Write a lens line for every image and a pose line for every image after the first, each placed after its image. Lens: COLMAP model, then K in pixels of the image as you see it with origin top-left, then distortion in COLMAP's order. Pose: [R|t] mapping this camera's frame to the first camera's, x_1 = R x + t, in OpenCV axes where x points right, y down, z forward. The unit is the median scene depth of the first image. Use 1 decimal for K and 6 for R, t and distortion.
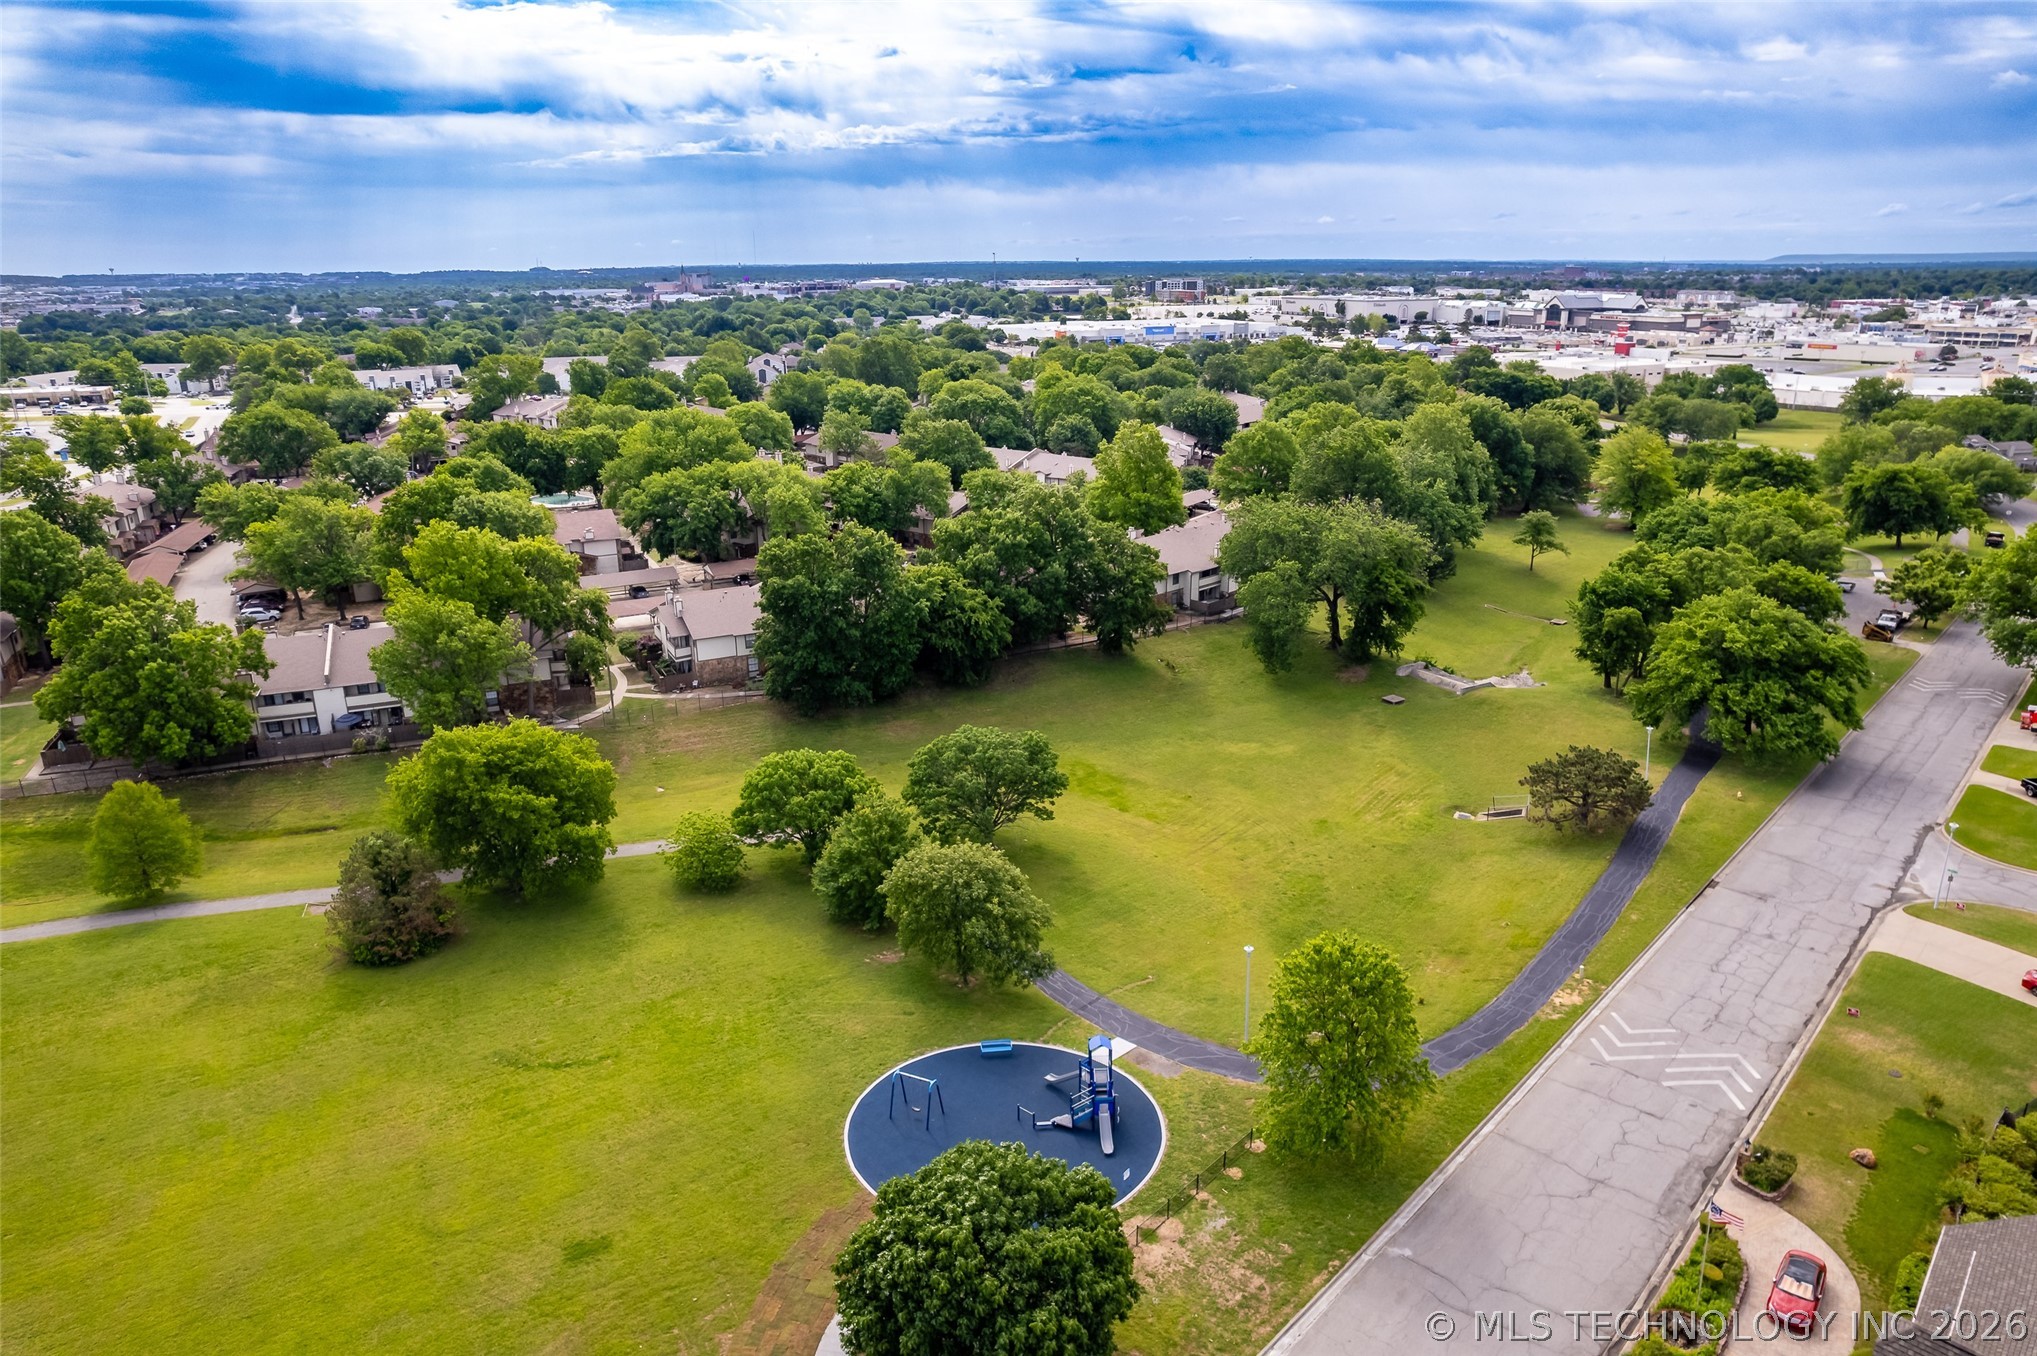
lens RADIAL K [[1304.6, 0, 1018.5], [0, 1304.6, 678.0], [0, 0, 1]] dist [-0.077240, 0.068583]
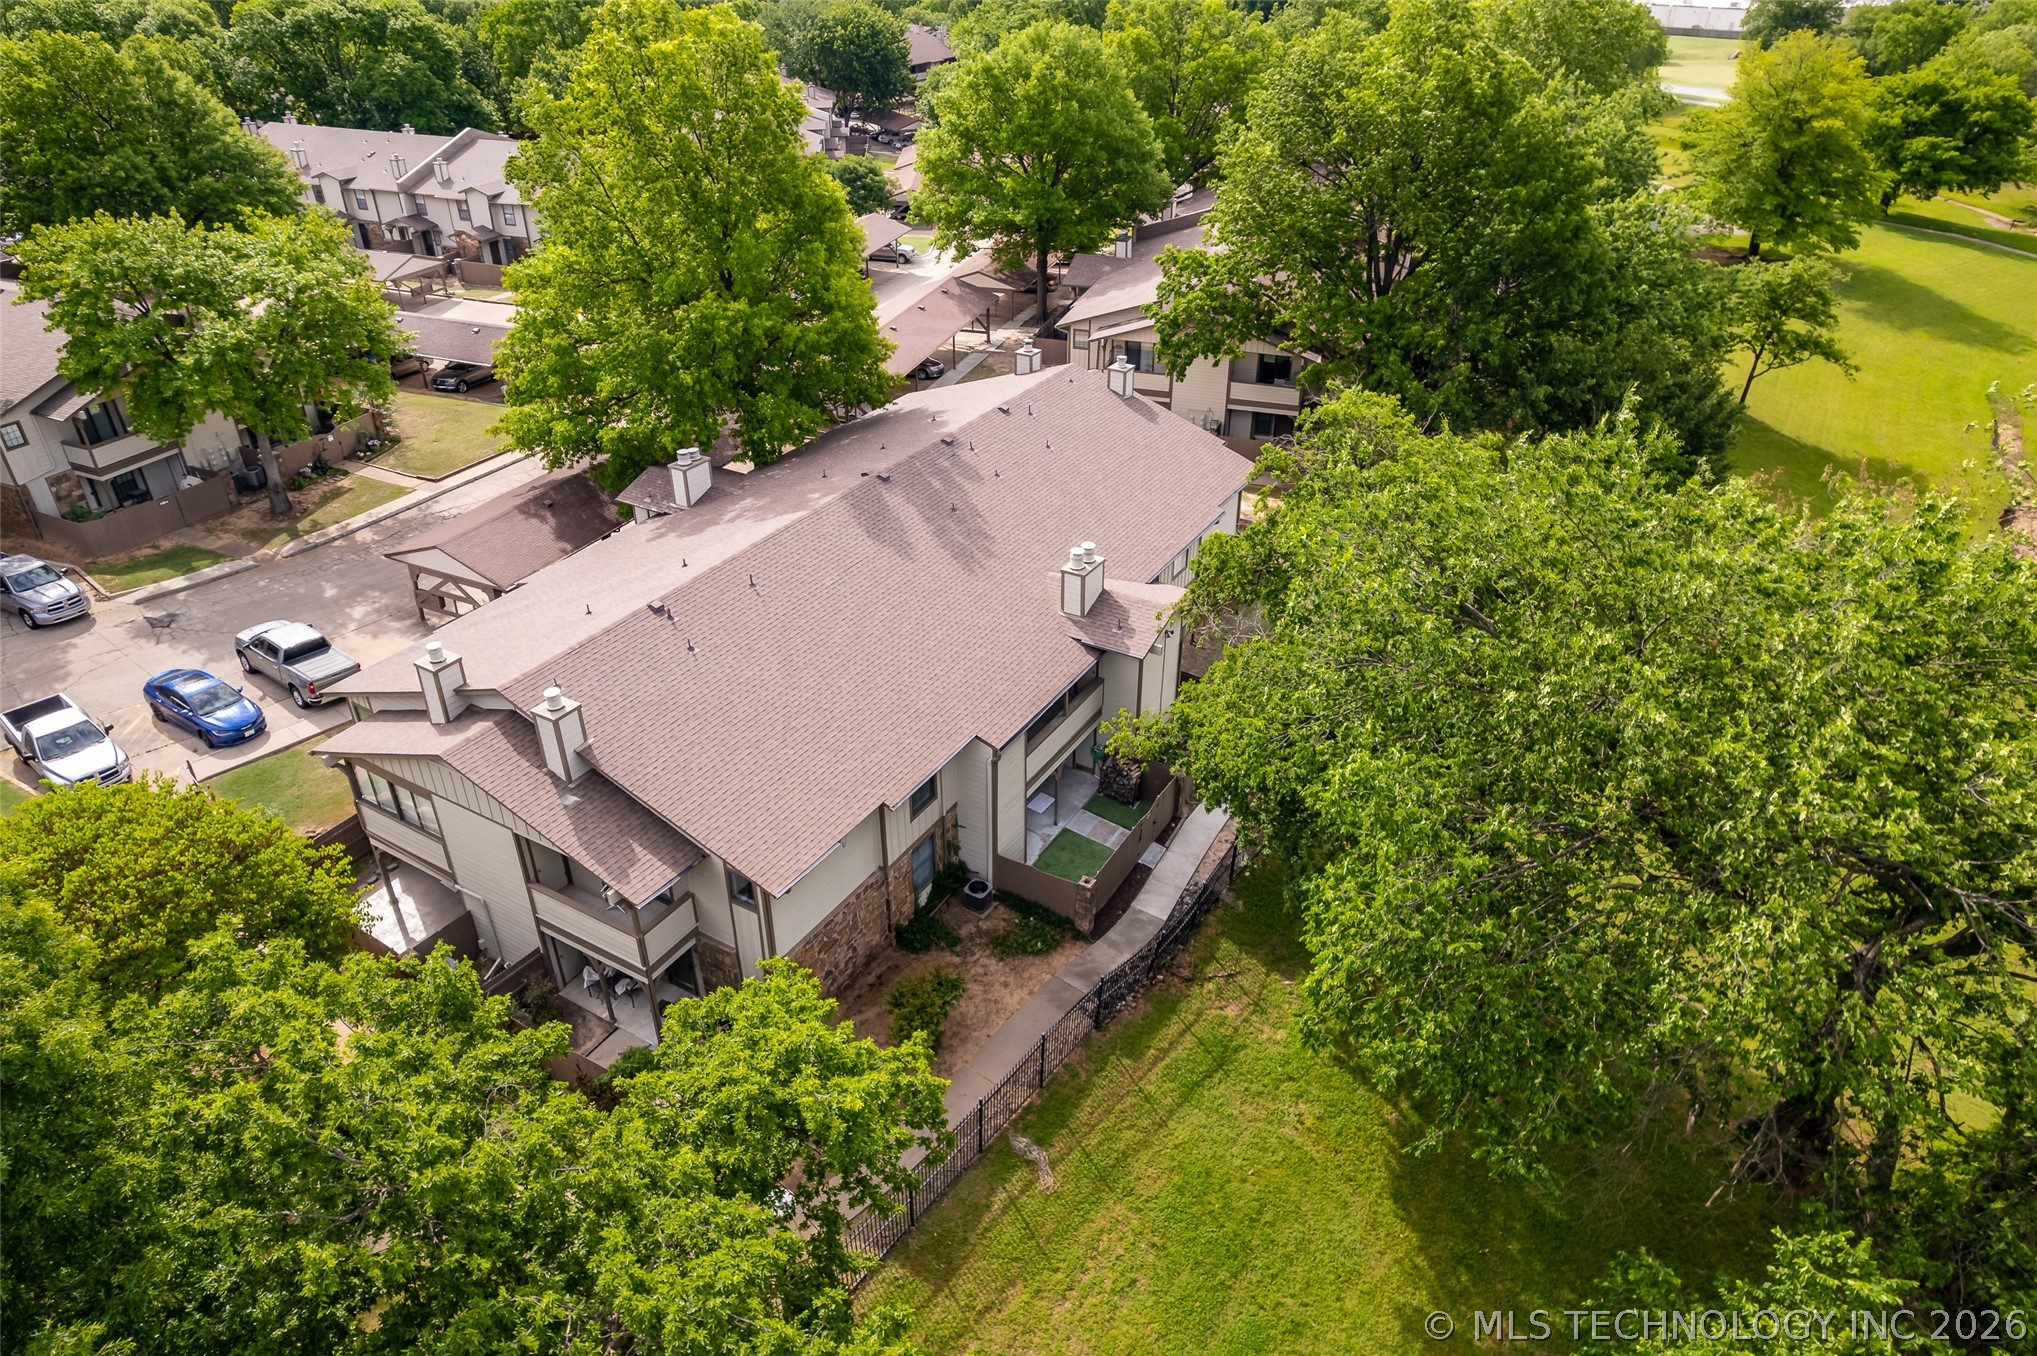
lens RADIAL K [[1304.6, 0, 1018.5], [0, 1304.6, 678.0], [0, 0, 1]] dist [-0.077240, 0.068583]
pose [[0.960206, -0.135187, 0.244394, 0.061550], [0.075197, 0.967871, 0.239939, -0.096686], [-0.268978, -0.212013, 0.939522, 0.563929]]
